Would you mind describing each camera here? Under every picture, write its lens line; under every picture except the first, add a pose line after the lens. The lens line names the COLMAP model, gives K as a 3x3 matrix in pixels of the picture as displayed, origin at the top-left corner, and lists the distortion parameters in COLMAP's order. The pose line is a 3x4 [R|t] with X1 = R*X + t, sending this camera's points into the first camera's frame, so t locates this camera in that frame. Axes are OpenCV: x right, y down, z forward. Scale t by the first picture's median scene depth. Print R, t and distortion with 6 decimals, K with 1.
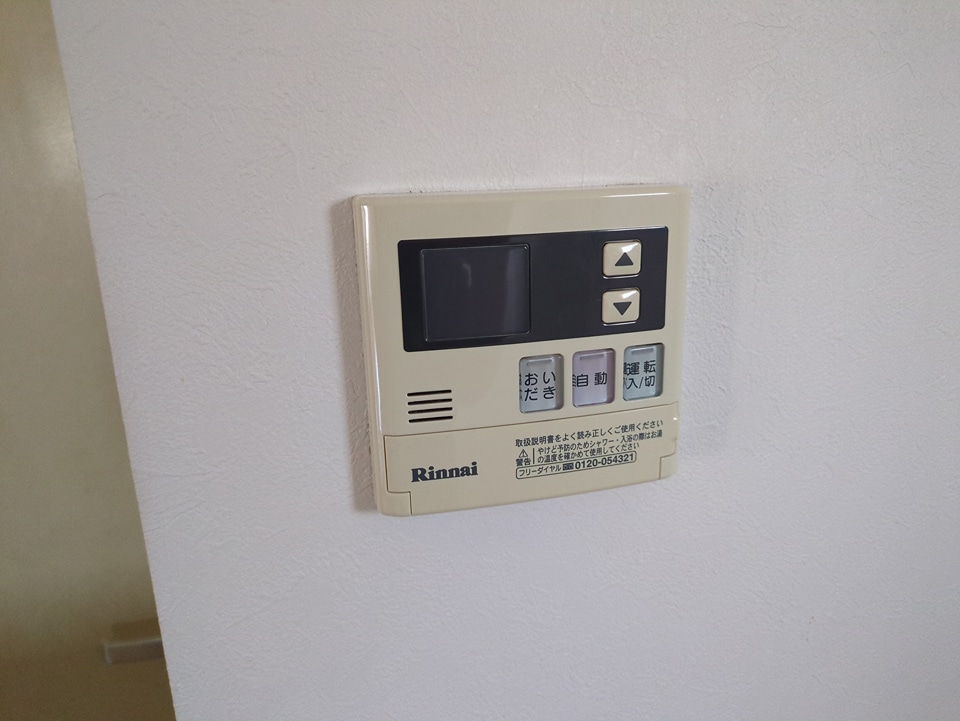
lens RADIAL K [[712.6, 0, 480.0], [0, 712.6, 360.5], [0, 0, 1]] dist [0.067785, -0.058404]
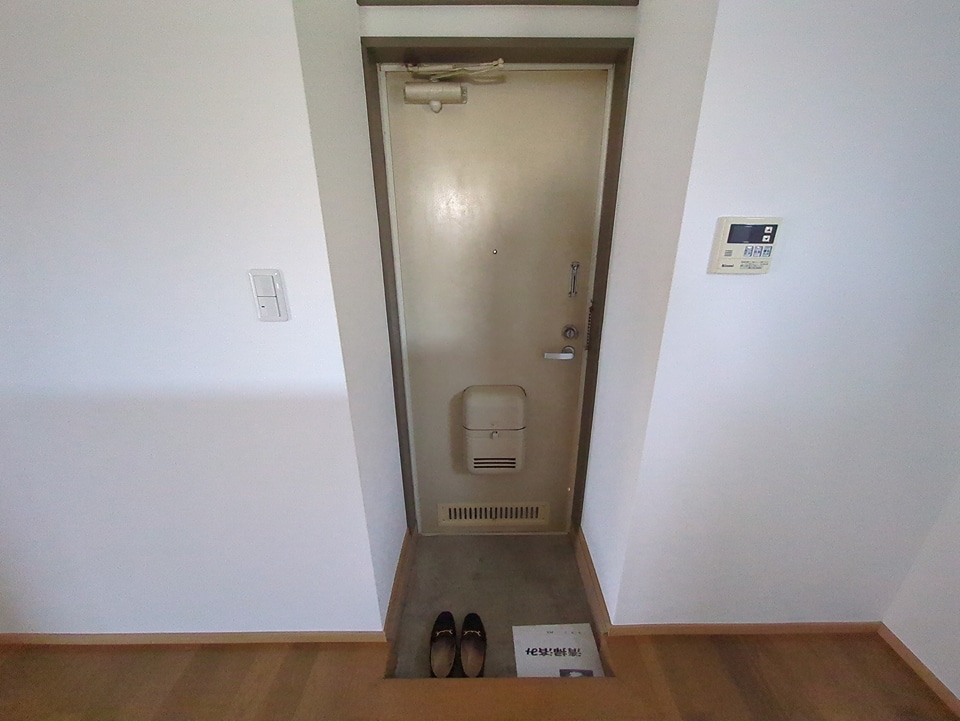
lens RADIAL K [[378.9, 0, 481.1], [0, 378.9, 363.2], [0, 0, 1]] dist [0.000383, 0.000120]
pose [[0.965792, 0.119605, -0.230089, -1.194320], [-0.096132, 0.989194, 0.110694, 0.797501], [0.240843, -0.084788, 0.966854, -2.578478]]
